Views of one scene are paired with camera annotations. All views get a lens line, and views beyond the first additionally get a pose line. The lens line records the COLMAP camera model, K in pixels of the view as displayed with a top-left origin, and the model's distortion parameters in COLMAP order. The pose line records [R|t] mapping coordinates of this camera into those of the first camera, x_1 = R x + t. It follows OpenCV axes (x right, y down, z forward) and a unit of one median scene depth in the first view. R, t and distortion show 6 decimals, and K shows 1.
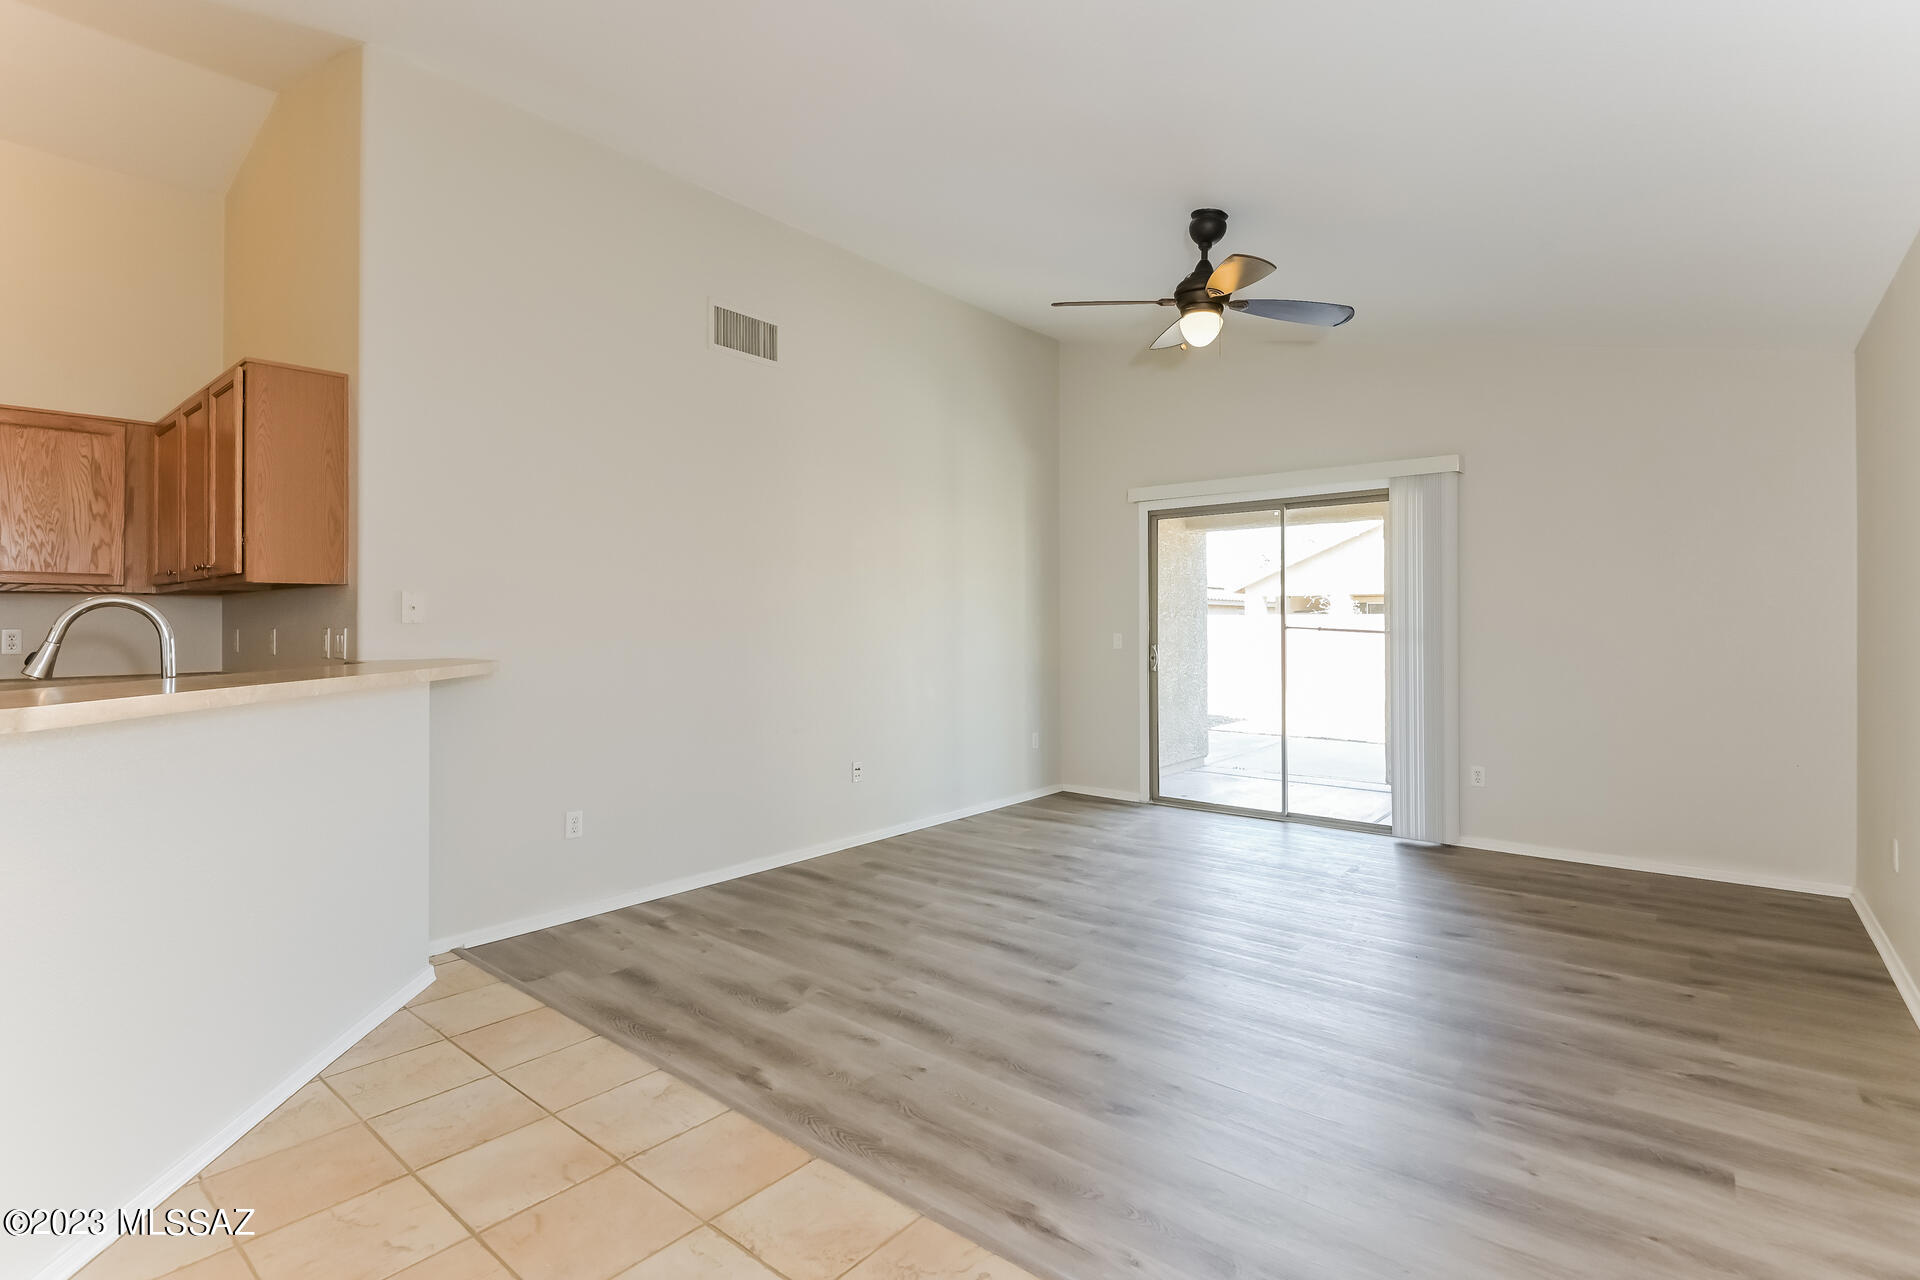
lens RADIAL K [[903.7, 0, 935.8], [0, 903.7, 601.7], [0, 0, 1]] dist [-0.002747, -0.000965]
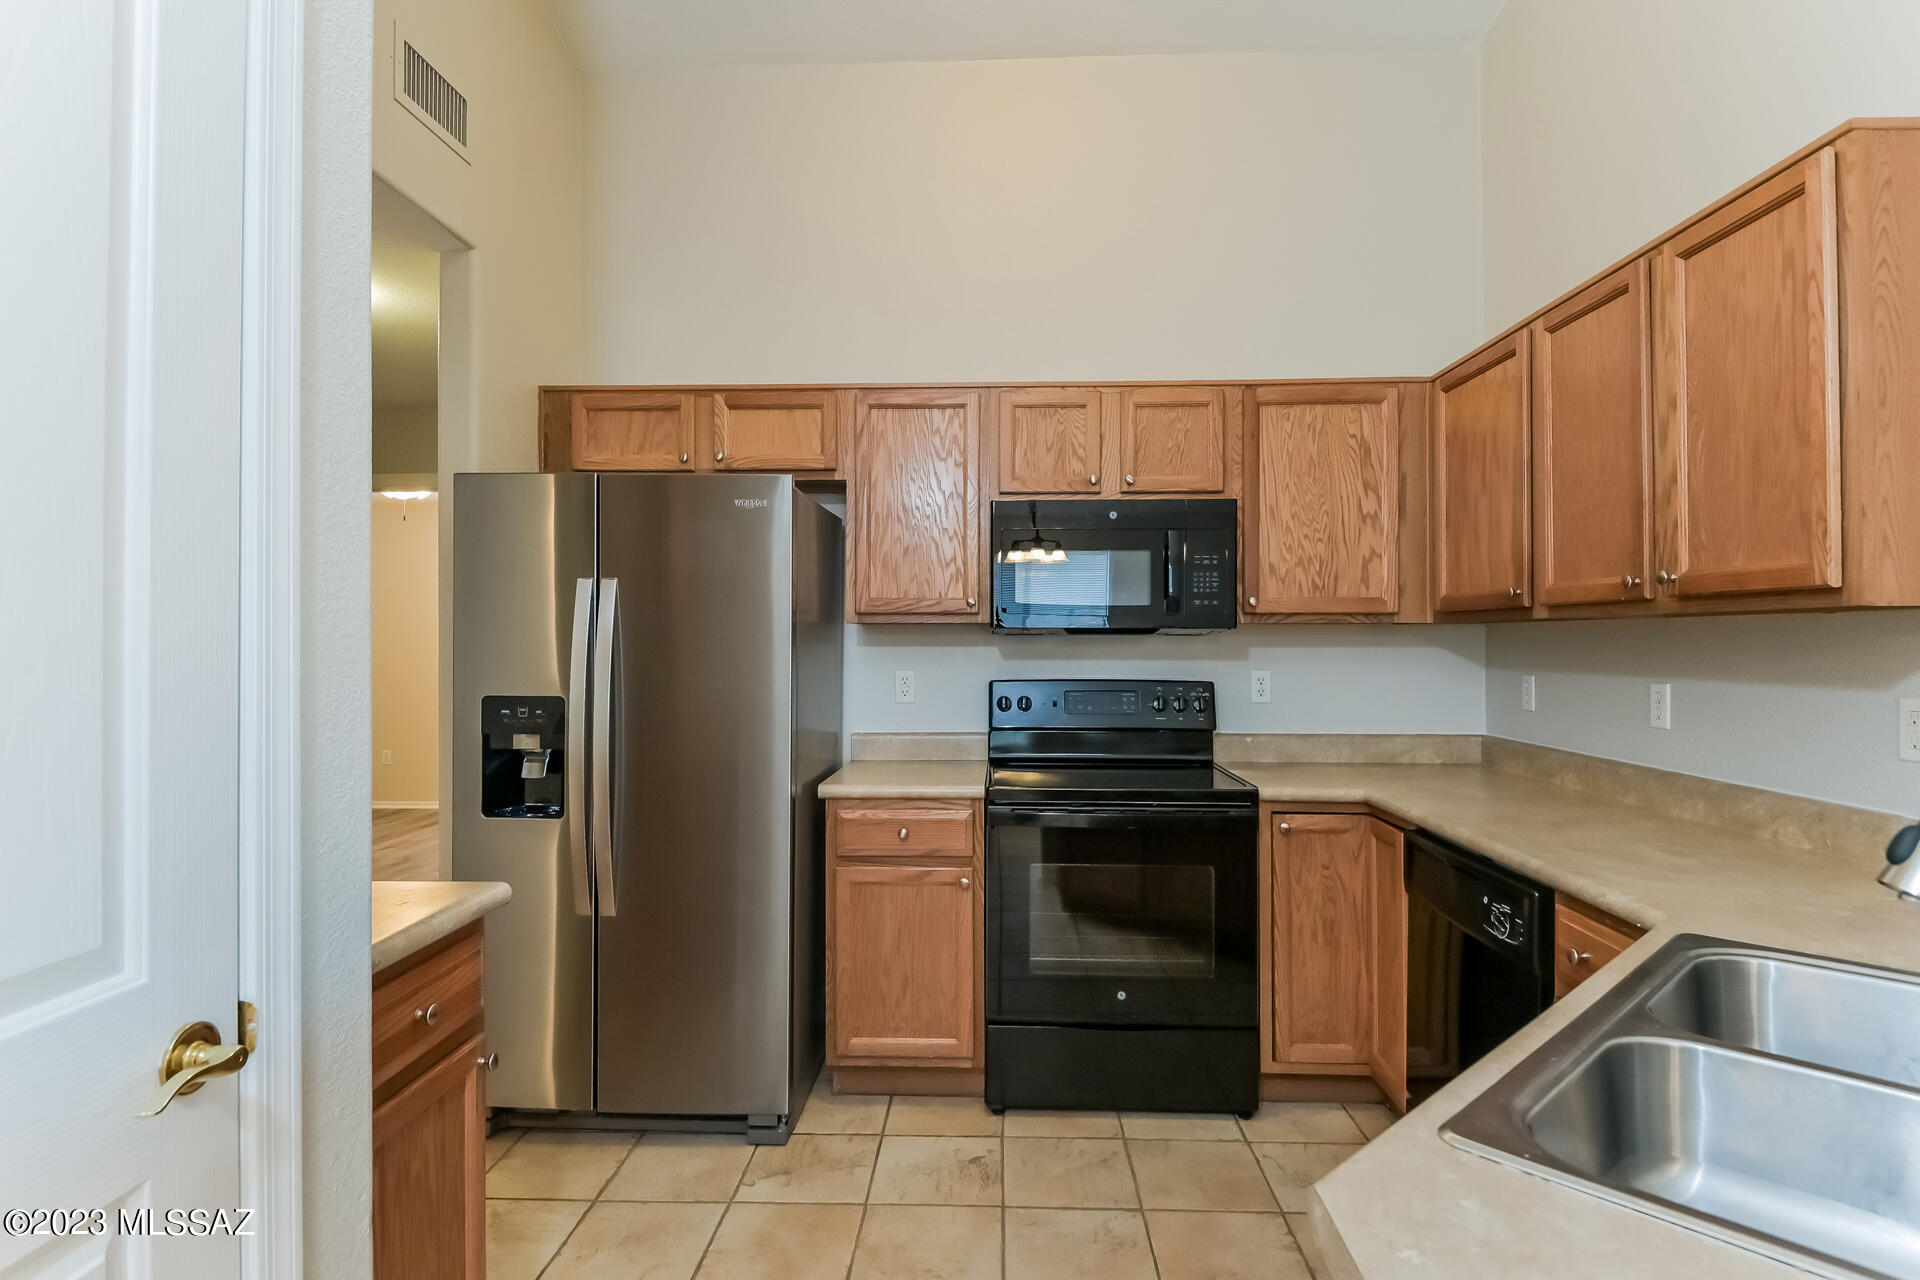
lens RADIAL K [[984.4, 0, 957.5], [0, 984.4, 633.0], [0, 0, 1]] dist [-0.021206, -0.001377]
pose [[0.620589, -0.002152, -0.784133, -0.542111], [0.013076, 0.999886, 0.007604, -0.013170], [0.784027, -0.014972, 0.620546, 0.267349]]
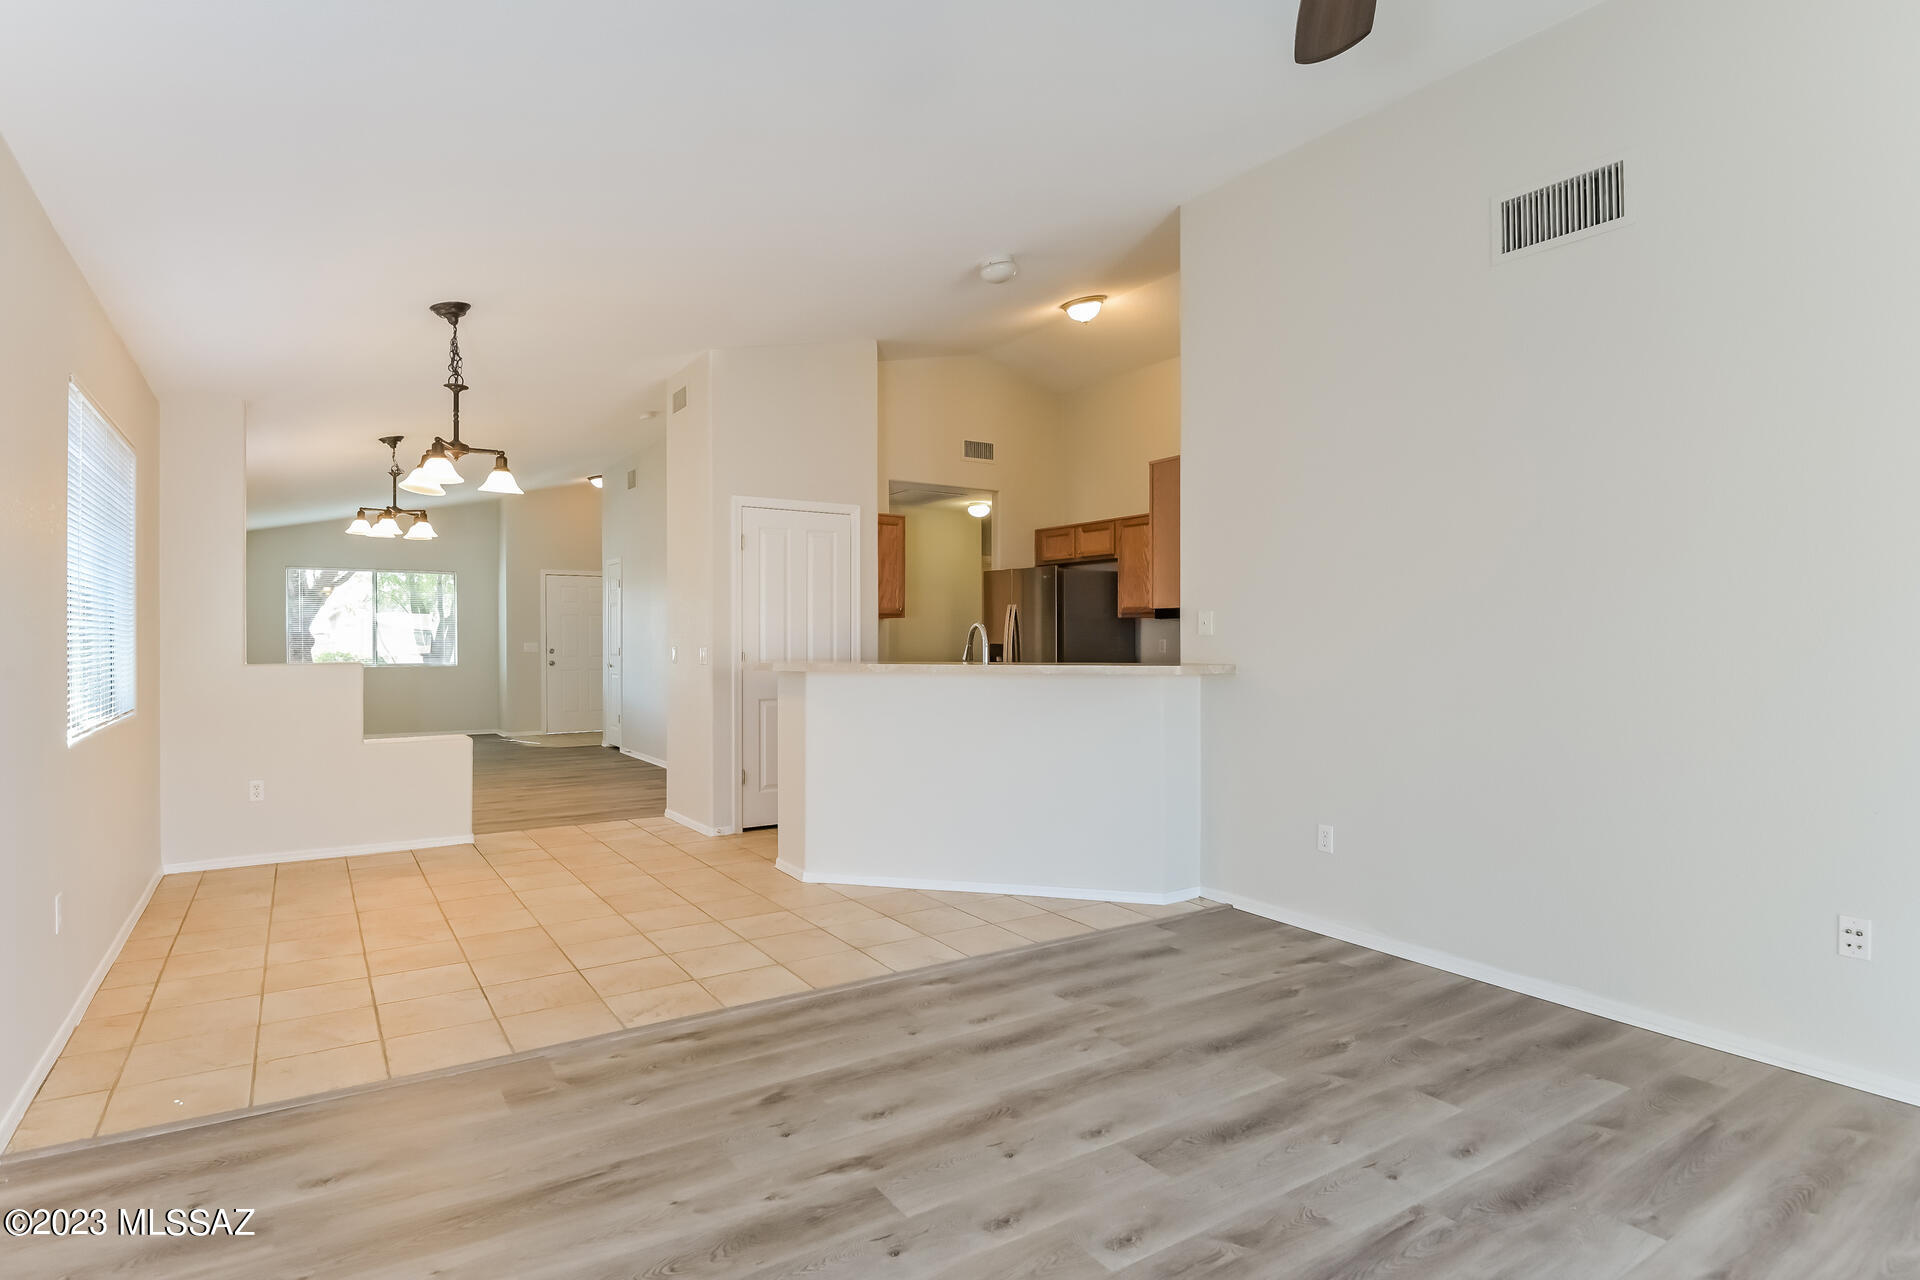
lens RADIAL K [[984.4, 0, 966.4], [0, 984.4, 644.2], [0, 0, 1]] dist [-0.021206, -0.001377]
pose [[-0.271748, 0.010410, -0.962312, 0.783055], [0.018050, 0.999821, 0.005718, 0.021314], [0.962199, -0.015816, -0.271887, 0.972490]]
